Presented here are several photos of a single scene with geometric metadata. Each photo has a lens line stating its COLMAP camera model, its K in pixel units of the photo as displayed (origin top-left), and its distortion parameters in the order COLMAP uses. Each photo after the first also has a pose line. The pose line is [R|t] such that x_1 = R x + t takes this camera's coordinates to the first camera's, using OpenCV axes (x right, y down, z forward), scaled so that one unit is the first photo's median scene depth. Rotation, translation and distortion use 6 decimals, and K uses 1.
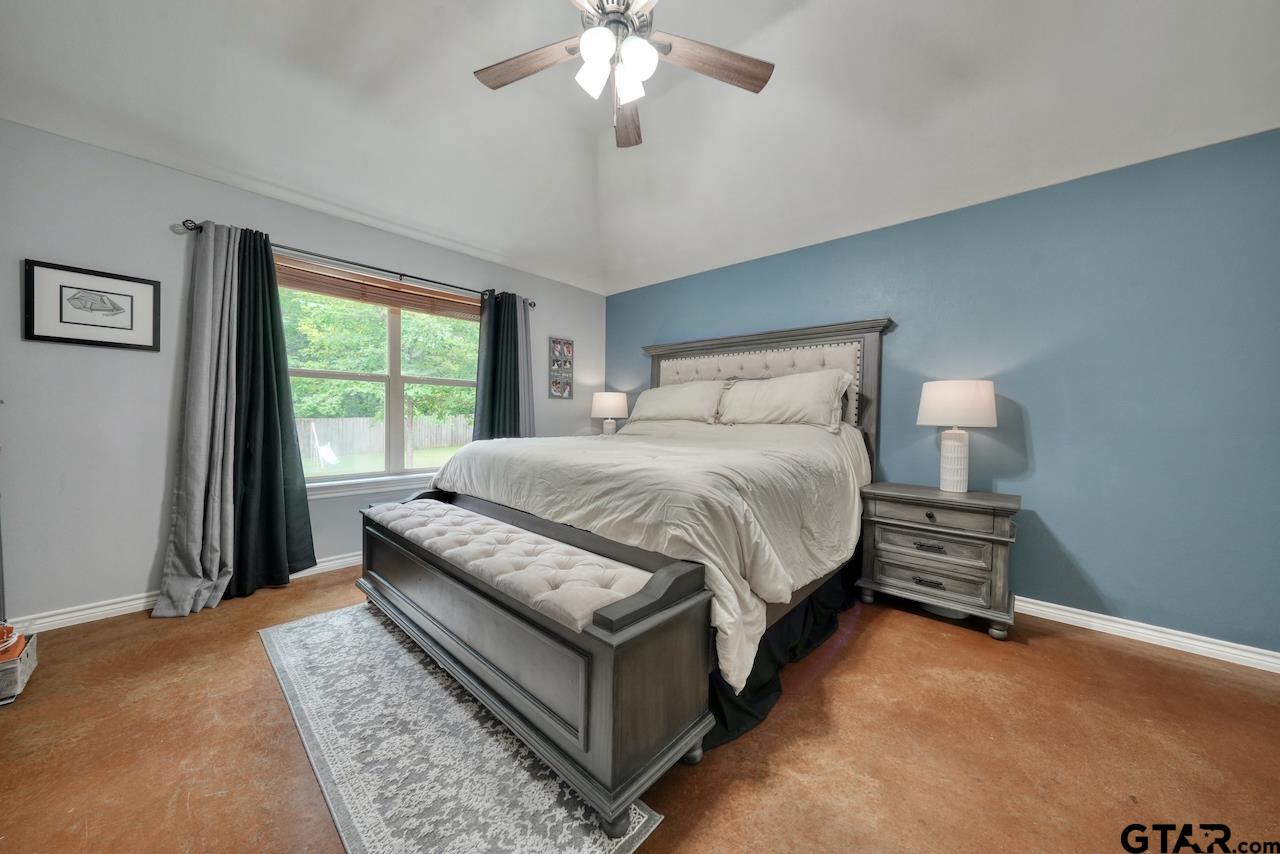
lens RADIAL K [[439.7, 0, 664.4], [0, 439.7, 427.8], [0, 0, 1]] dist [-0.006075, 0.001742]
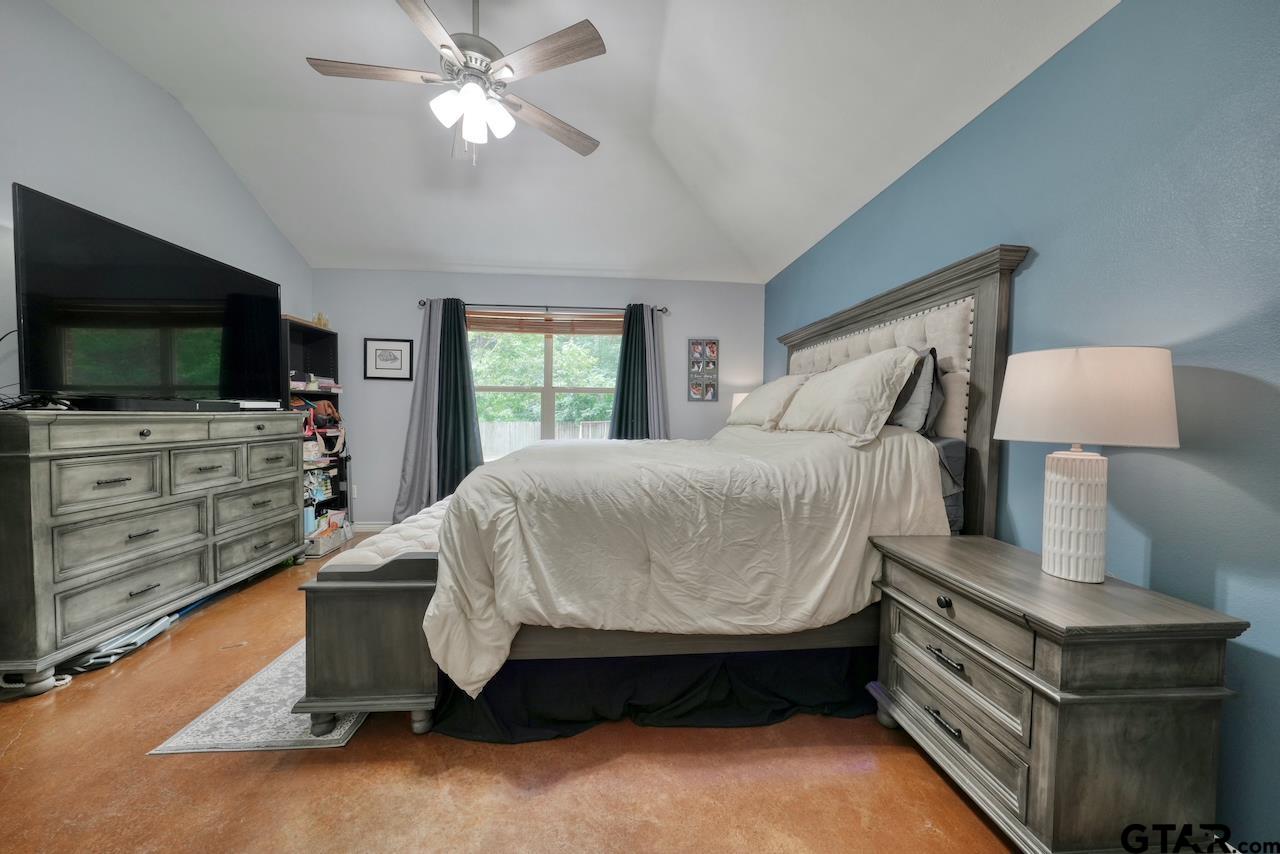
lens RADIAL K [[459.8, 0, 610.8], [0, 459.8, 427.7], [0, 0, 1]] dist [-0.001440, -0.000326]
pose [[0.710806, 0.016511, -0.703194, 0.504743], [-0.021185, 0.999773, 0.002060, -0.008924], [0.703069, 0.013433, 0.710995, 0.209477]]
